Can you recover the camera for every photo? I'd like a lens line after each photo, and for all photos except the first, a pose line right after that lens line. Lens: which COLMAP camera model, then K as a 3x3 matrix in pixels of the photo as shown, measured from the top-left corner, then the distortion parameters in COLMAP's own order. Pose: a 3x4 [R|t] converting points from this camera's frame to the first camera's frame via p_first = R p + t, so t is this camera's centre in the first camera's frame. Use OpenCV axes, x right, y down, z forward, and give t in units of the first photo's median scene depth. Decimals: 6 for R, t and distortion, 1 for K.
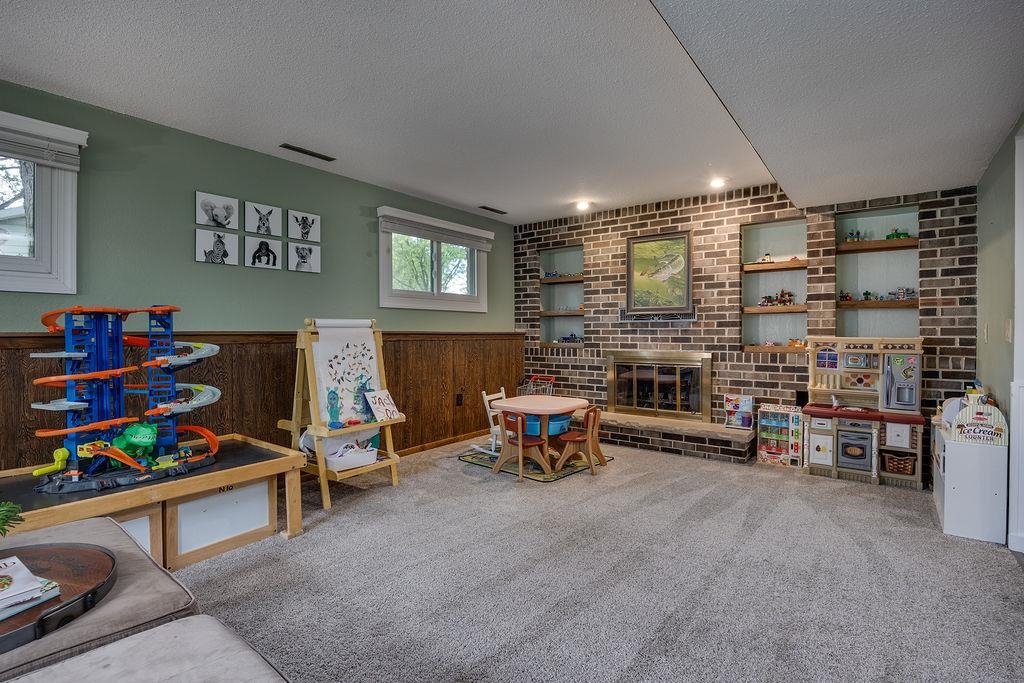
lens RADIAL K [[519.3, 0, 509.4], [0, 519.3, 337.5], [0, 0, 1]] dist [-0.005128, 0.000024]
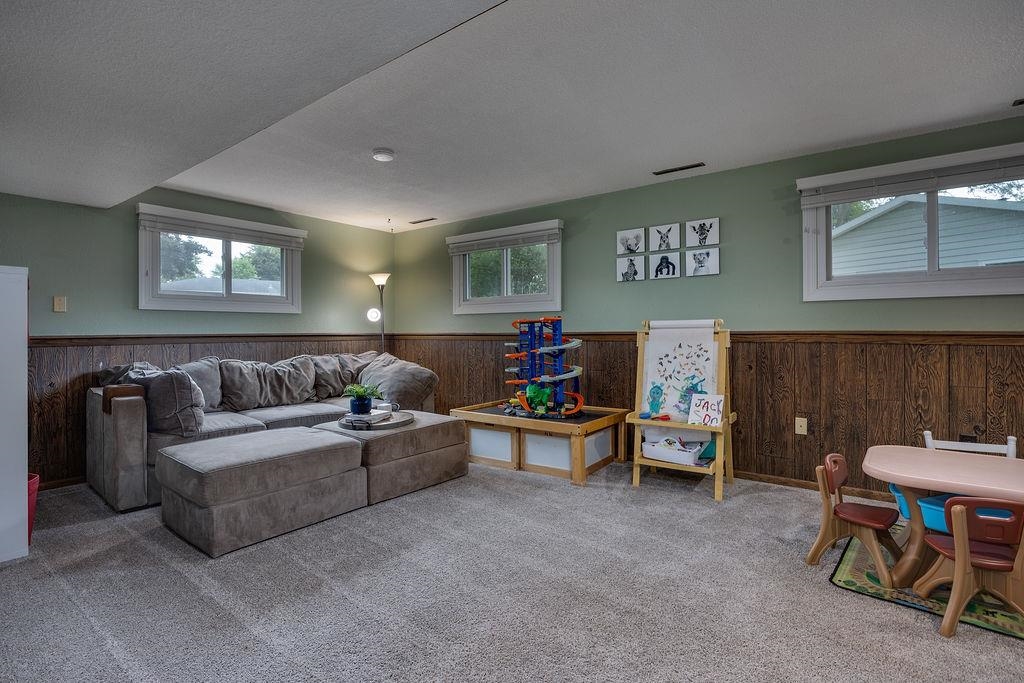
lens RADIAL K [[519.3, 0, 510.0], [0, 519.3, 337.2], [0, 0, 1]] dist [-0.005128, 0.000024]
pose [[-0.050899, 0.015051, -0.998590, 0.738601], [-0.004056, 0.999875, 0.015277, -0.015596], [0.998696, 0.004828, -0.050832, 0.707516]]
